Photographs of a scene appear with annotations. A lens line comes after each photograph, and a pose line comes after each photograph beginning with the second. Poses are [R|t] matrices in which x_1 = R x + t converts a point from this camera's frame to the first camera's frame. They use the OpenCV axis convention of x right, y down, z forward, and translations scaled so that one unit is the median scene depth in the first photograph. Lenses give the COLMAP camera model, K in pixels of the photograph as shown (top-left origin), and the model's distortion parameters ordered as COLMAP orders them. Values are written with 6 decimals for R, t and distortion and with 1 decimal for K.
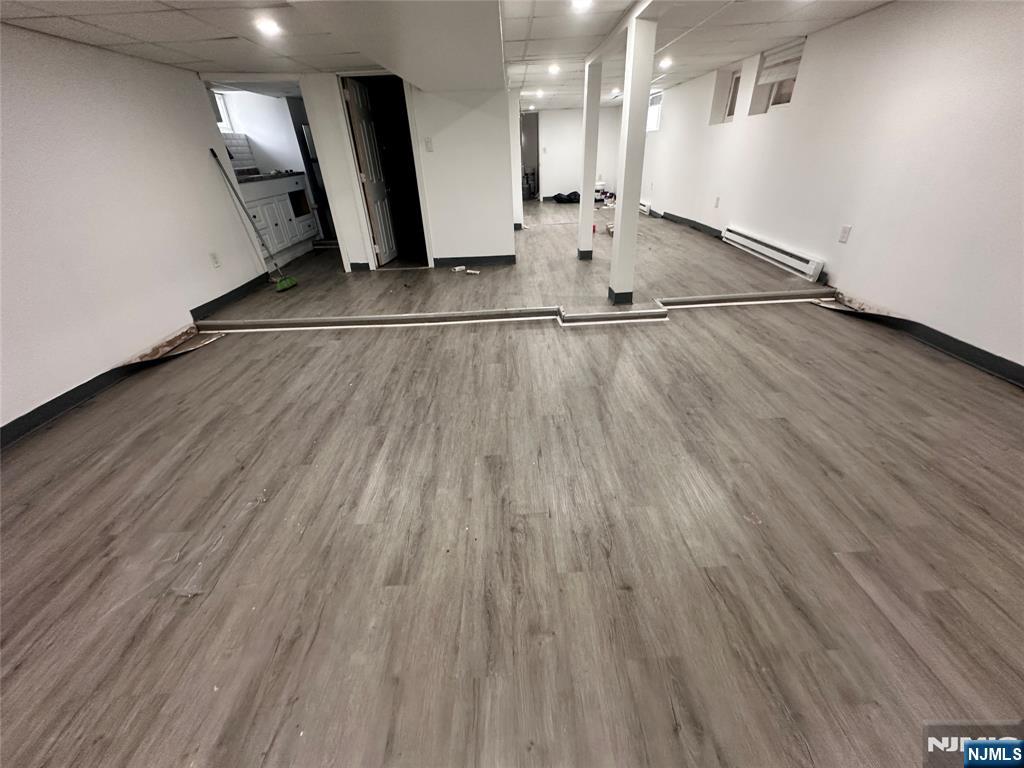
lens RADIAL K [[410.5, 0, 507.9], [0, 410.5, 384.0], [0, 0, 1]] dist [-0.001650, 0.000453]
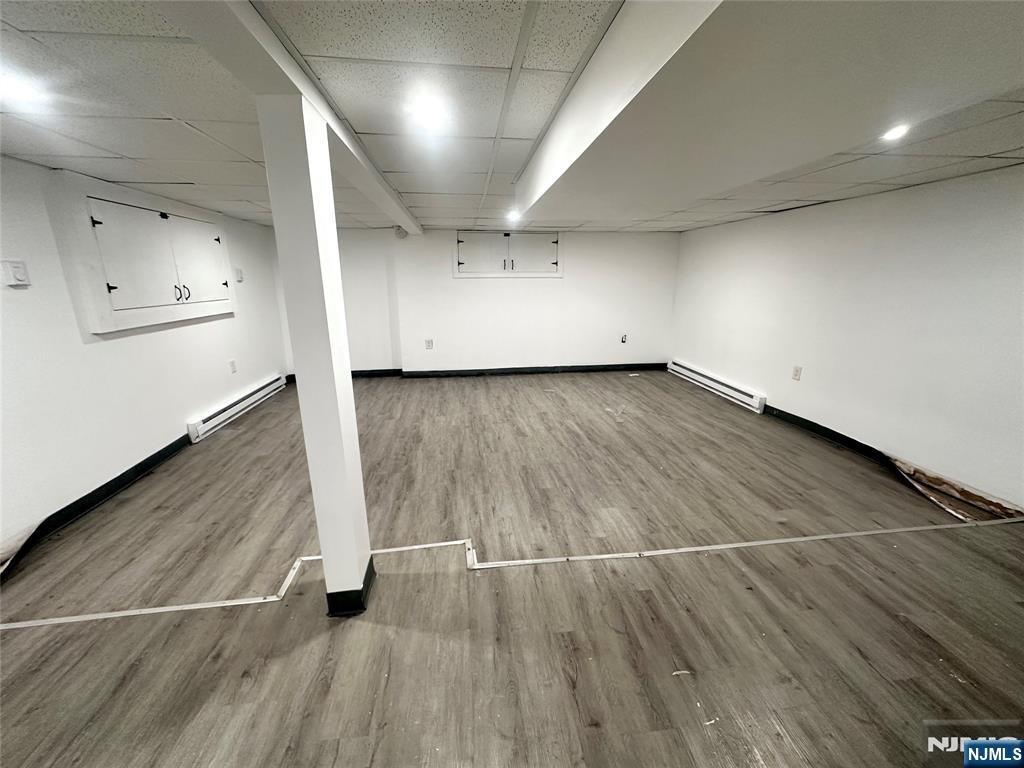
lens RADIAL K [[410.5, 0, 511.5], [0, 410.5, 383.9], [0, 0, 1]] dist [-0.001650, 0.000453]
pose [[-0.991006, 0.082663, -0.105237, 0.168948], [-0.015096, 0.712328, 0.701684, -1.133711], [0.132967, 0.696962, -0.704673, 1.839836]]
